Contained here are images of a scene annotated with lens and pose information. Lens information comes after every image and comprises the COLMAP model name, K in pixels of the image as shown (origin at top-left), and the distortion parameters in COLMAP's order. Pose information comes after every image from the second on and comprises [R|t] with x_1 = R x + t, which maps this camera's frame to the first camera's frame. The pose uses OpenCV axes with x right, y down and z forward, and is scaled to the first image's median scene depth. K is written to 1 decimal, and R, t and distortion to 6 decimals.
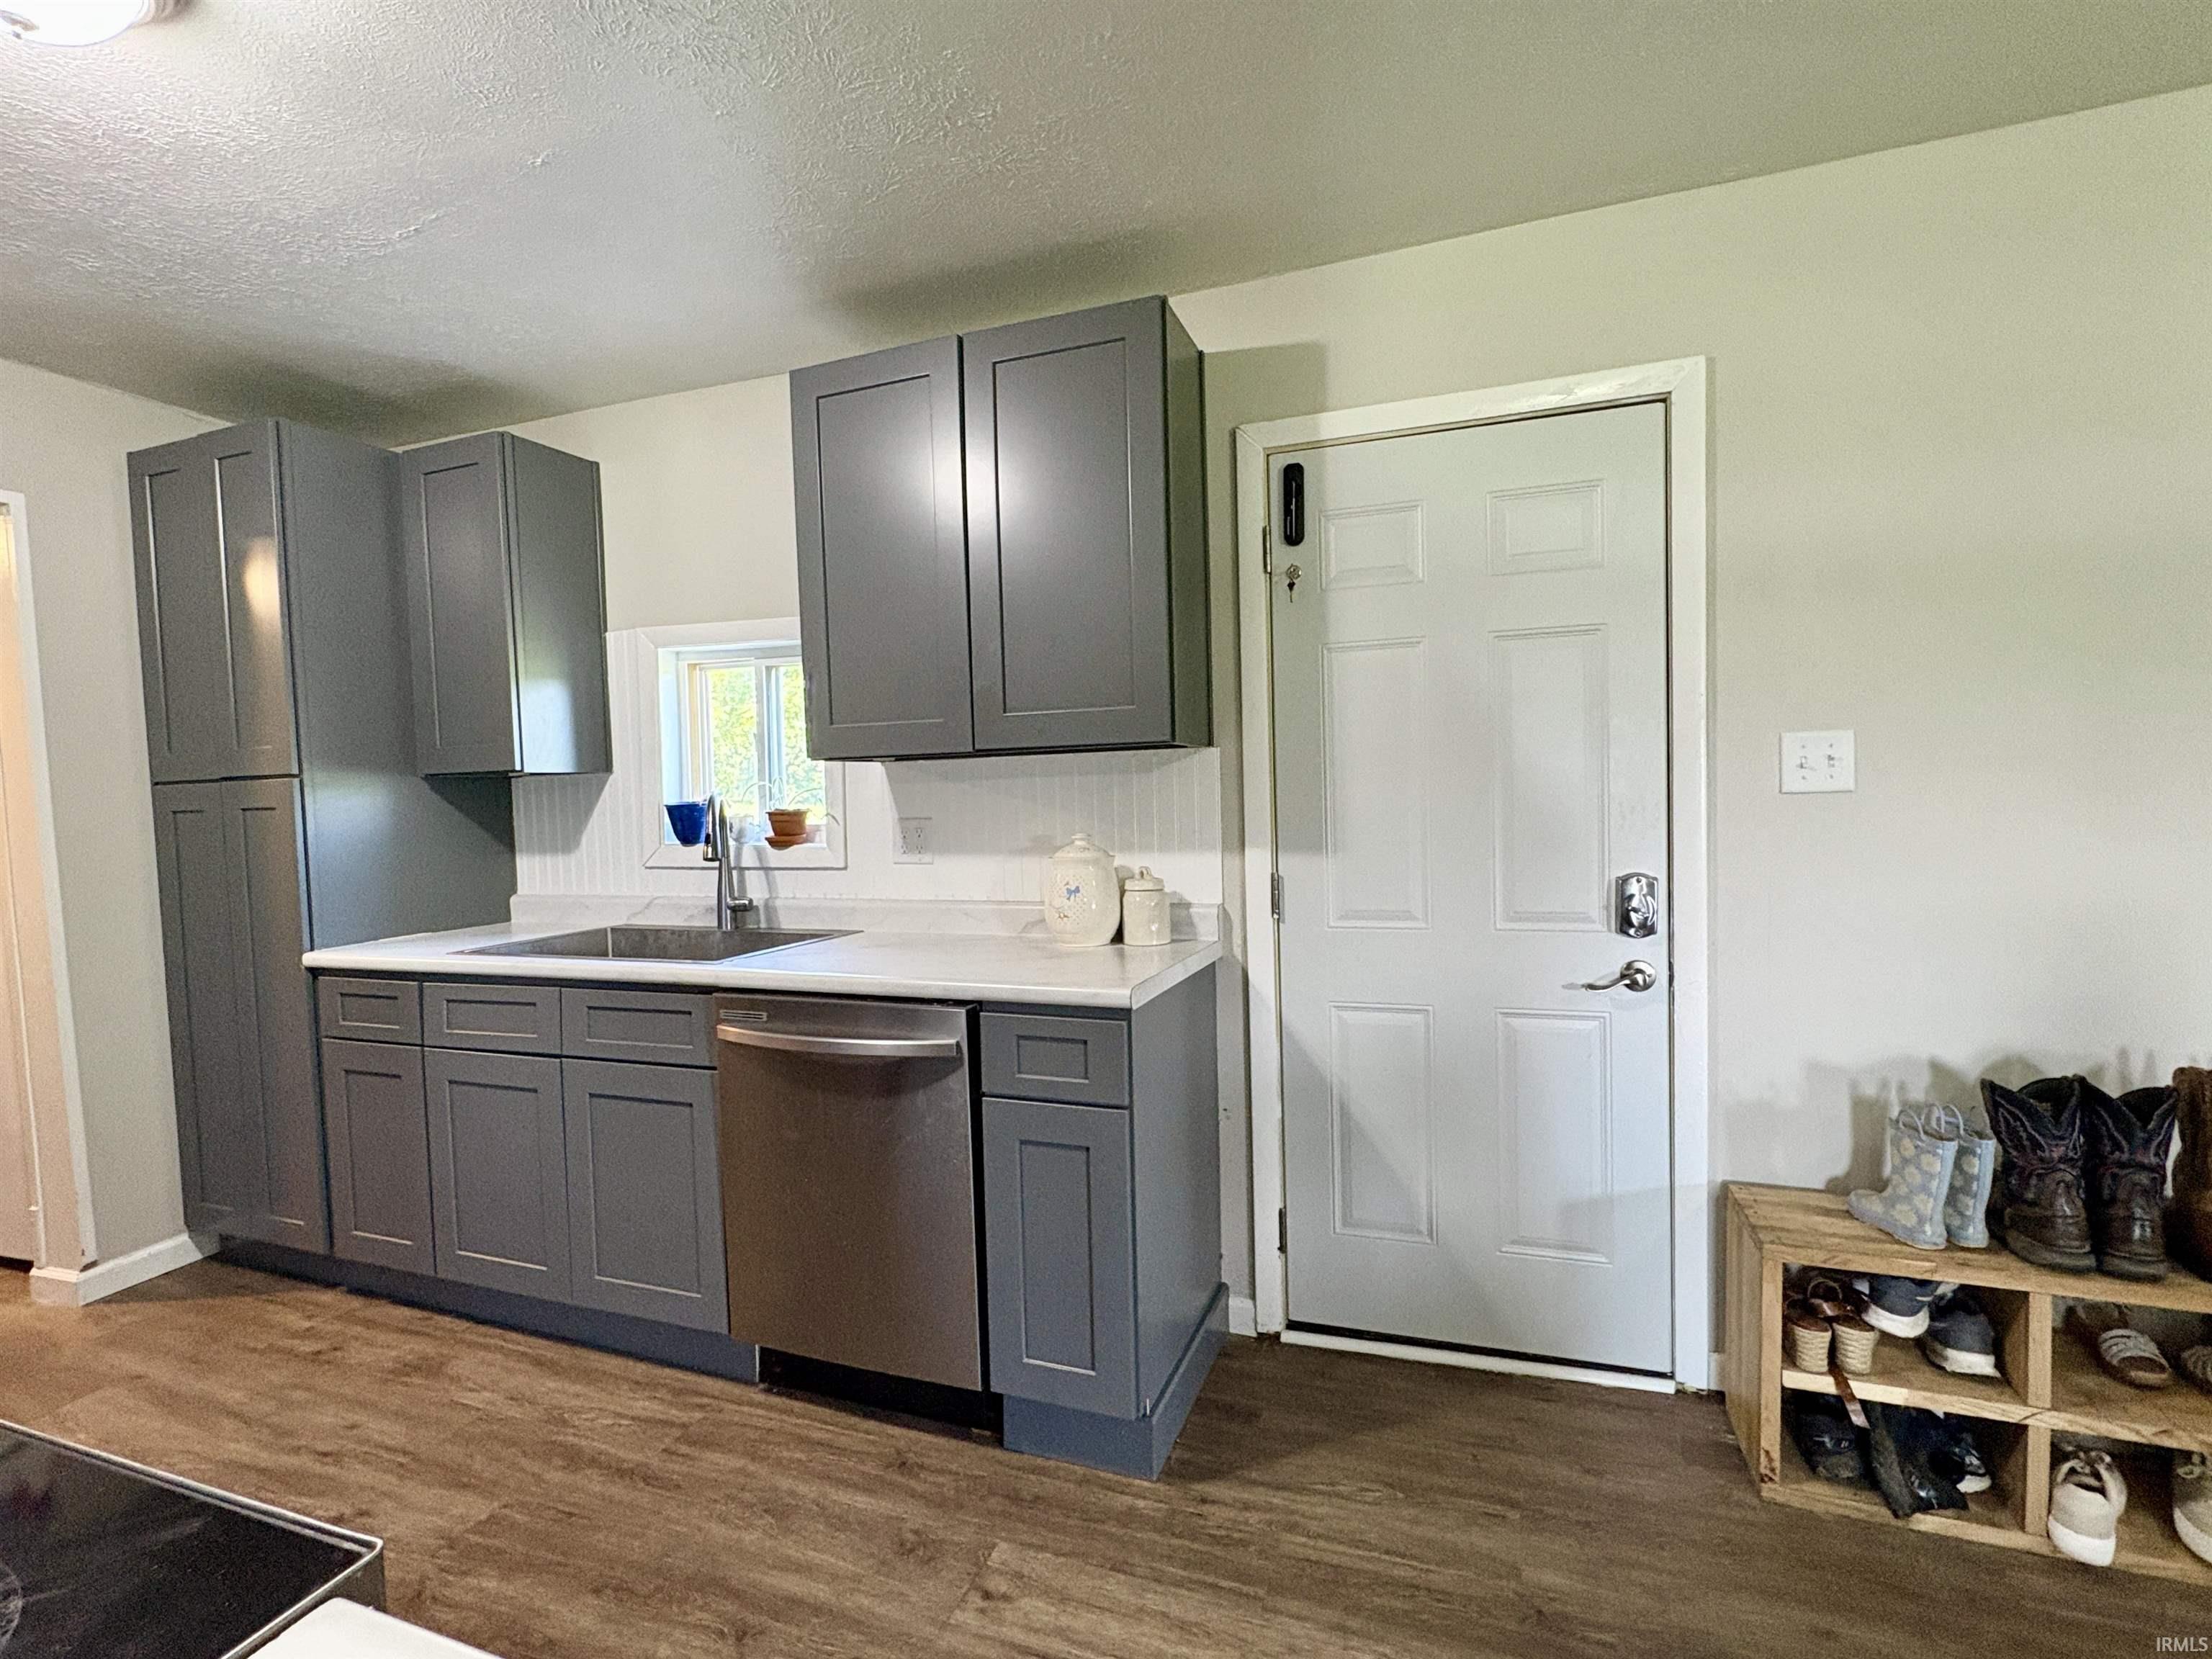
lens RADIAL K [[1030.8, 0, 1106.0], [0, 1030.8, 829.5], [0, 0, 1]] dist [-0.002744, 0.000505]
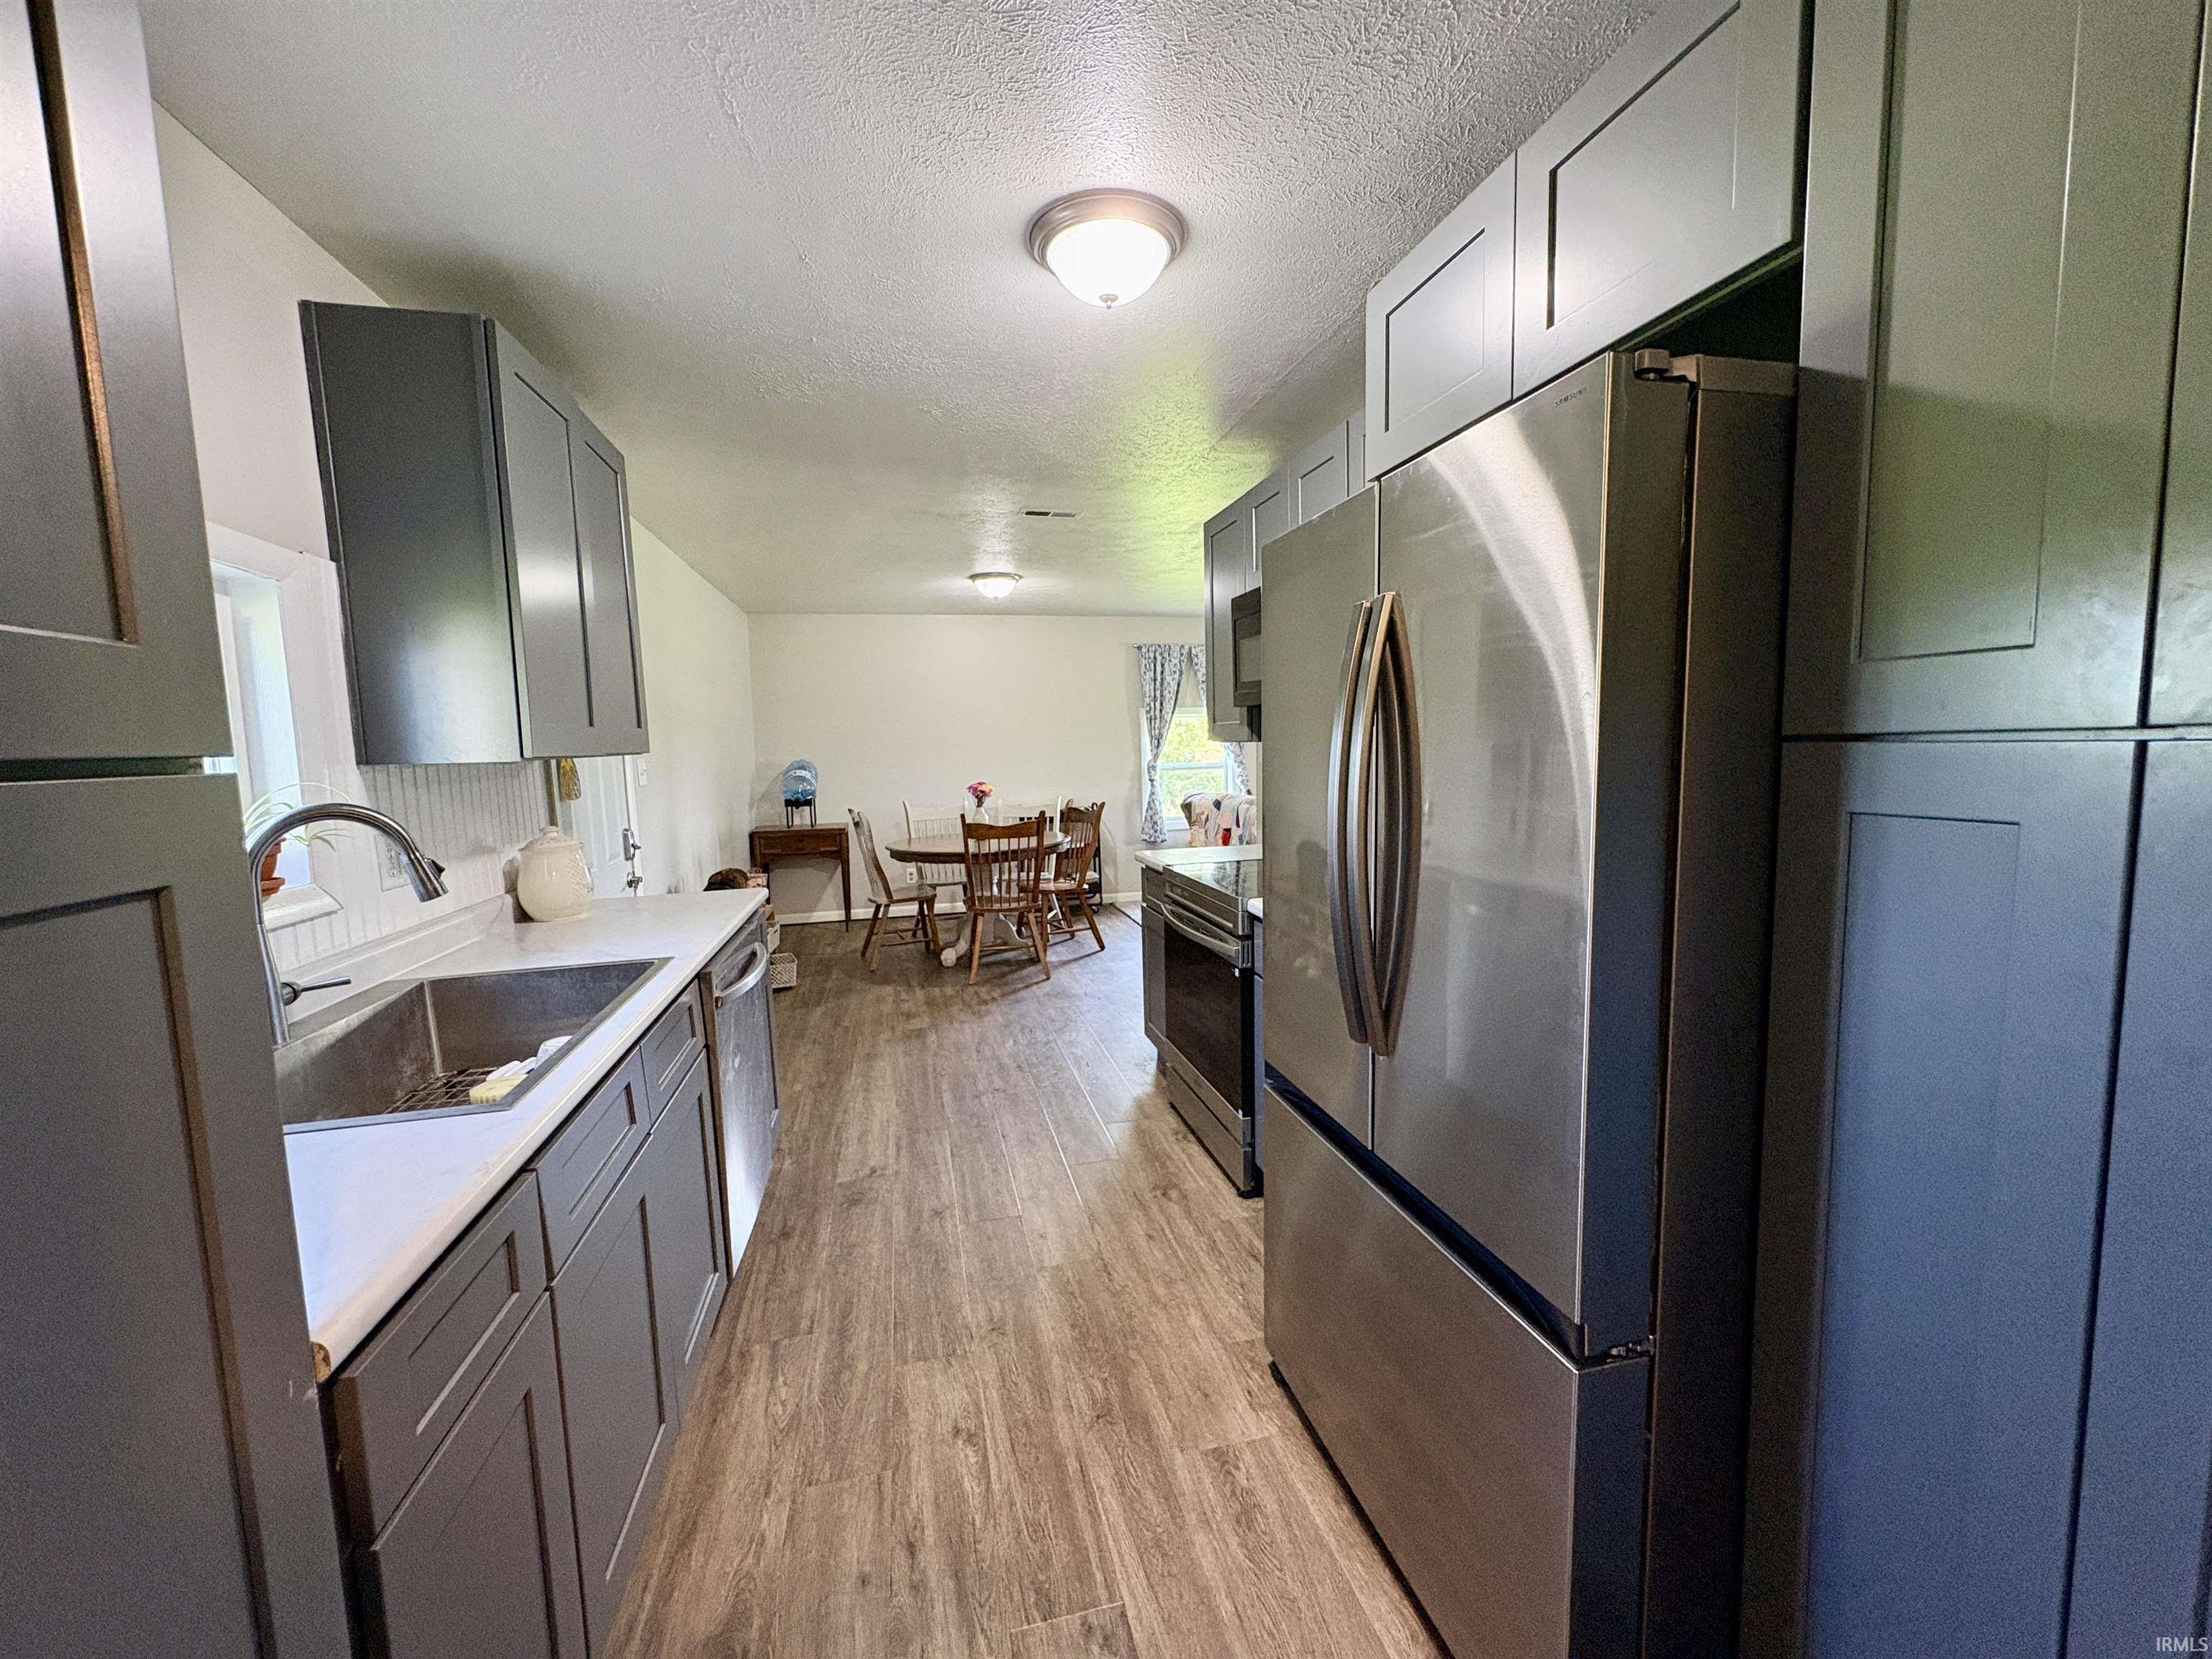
lens RADIAL K [[881.3, 0, 1106.0], [0, 881.3, 829.5], [0, 0, 1]] dist [0.000044, -0.000001]
pose [[-0.548571, -0.038365, 0.835223, -1.526653], [0.083528, 0.991435, 0.100402, -0.046376], [-0.831921, 0.124842, -0.540668, 1.262960]]
